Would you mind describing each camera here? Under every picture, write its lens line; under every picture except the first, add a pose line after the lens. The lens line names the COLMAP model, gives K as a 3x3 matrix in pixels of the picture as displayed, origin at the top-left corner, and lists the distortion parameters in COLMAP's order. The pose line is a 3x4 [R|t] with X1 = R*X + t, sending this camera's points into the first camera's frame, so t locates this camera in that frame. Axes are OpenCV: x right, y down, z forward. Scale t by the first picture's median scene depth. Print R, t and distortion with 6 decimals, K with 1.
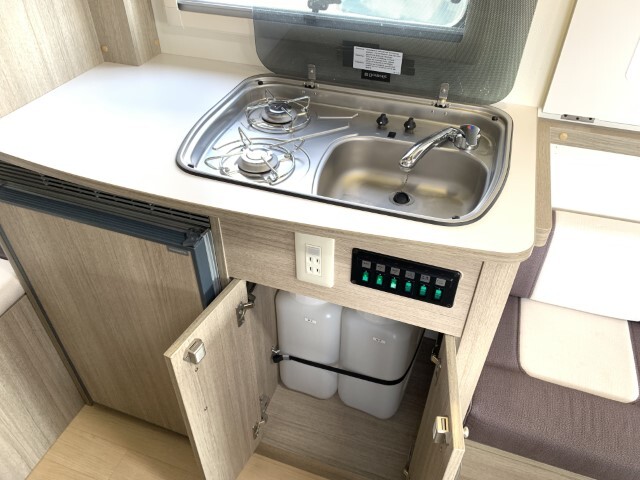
lens RADIAL K [[498.5, 0, 320.0], [0, 498.5, 240.0], [0, 0, 1]] dist [0.033352, -0.003588]
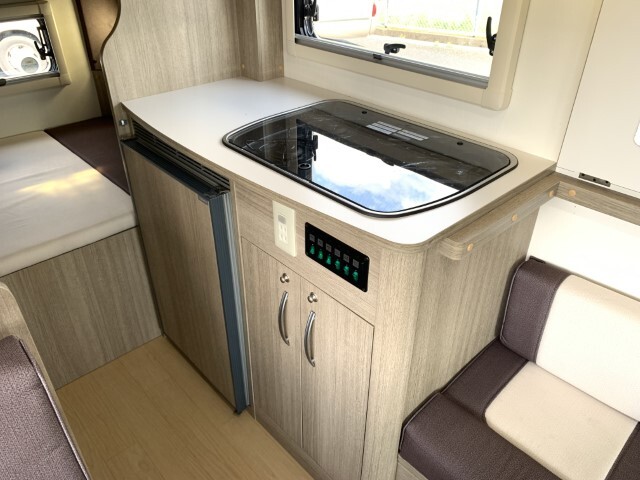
lens RADIAL K [[498.5, 0, 320.0], [0, 498.5, 240.0], [0, 0, 1]] dist [0.033352, -0.003588]
pose [[0.888840, 0.252431, -0.382415, 0.445474], [-0.299830, 0.951509, -0.068800, 0.102030], [0.346504, 0.175811, 0.921426, -0.077768]]
